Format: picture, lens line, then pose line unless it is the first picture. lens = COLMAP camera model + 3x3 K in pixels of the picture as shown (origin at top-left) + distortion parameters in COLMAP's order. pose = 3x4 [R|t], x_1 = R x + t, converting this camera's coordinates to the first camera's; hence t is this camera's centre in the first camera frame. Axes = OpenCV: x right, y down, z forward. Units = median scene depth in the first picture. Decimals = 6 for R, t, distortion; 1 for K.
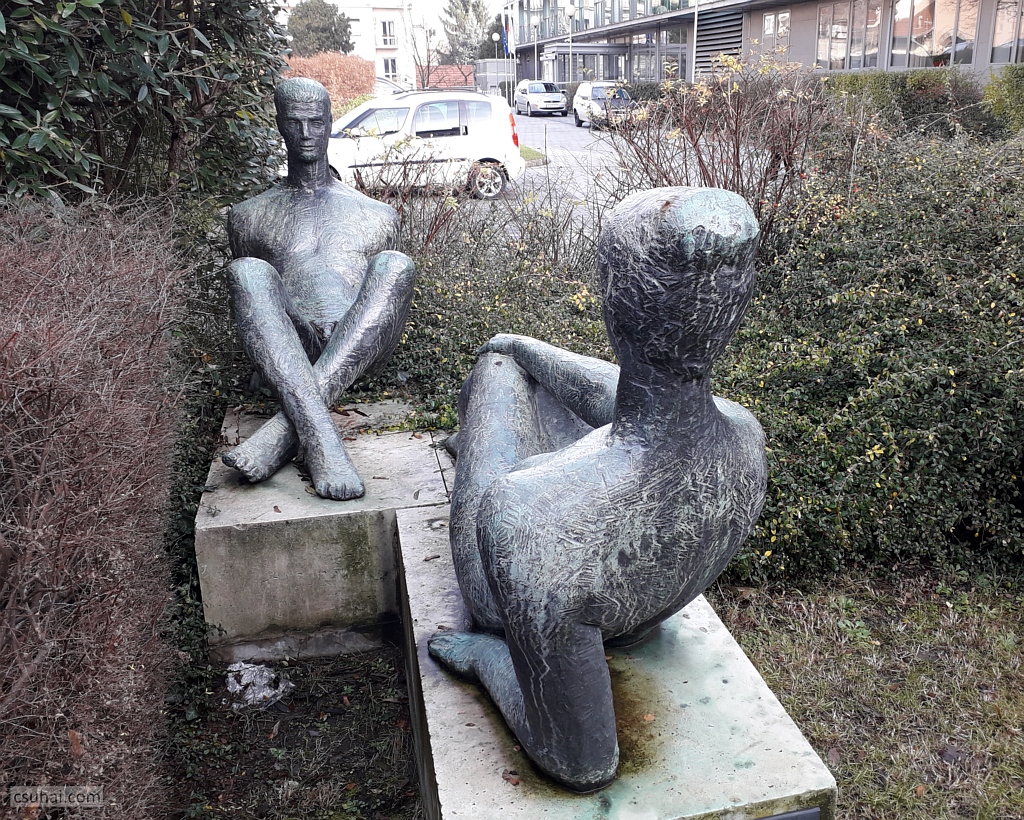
lens RADIAL K [[1016.9, 0, 608.3], [0, 1016.9, 410.6], [0, 0, 1]] dist [0.015608, -0.001161]
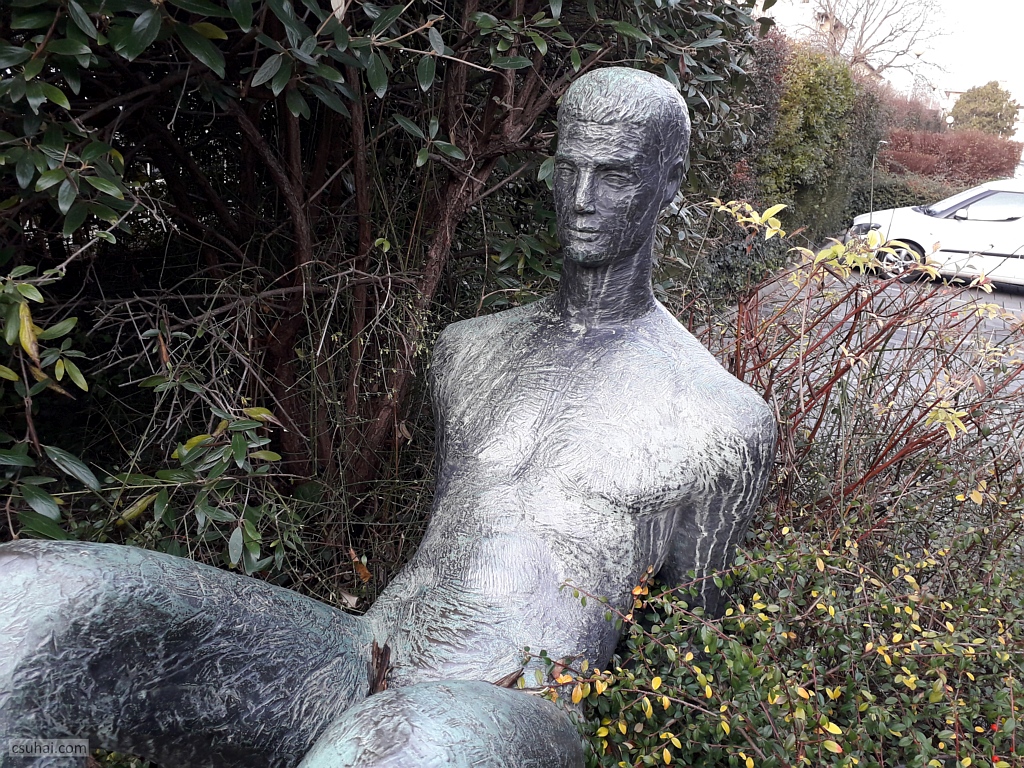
lens RADIAL K [[803.2, 0, 512.0], [0, 803.2, 384.0], [0, 0, 1]] dist [0.072851, -0.086482]
pose [[0.711278, 0.274316, -0.647175, -0.081356], [-0.299015, 0.951328, 0.074604, -0.207999], [0.636140, 0.140450, 0.758682, 0.715773]]
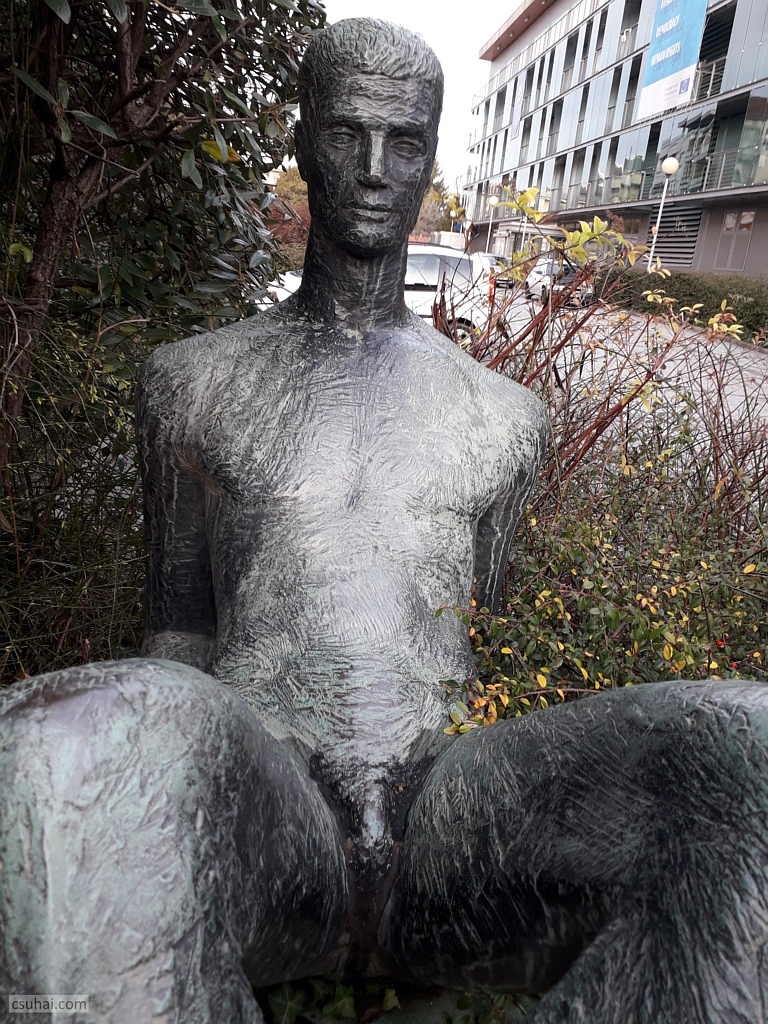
lens RADIAL K [[795.9, 0, 385.0], [0, 795.9, 563.8], [0, 0, 1]] dist [-0.001355, -0.081212]
pose [[0.982573, 0.152644, -0.106070, -0.234172], [-0.147099, 0.987401, 0.058312, -0.148042], [0.113635, -0.041693, 0.992647, 0.696115]]
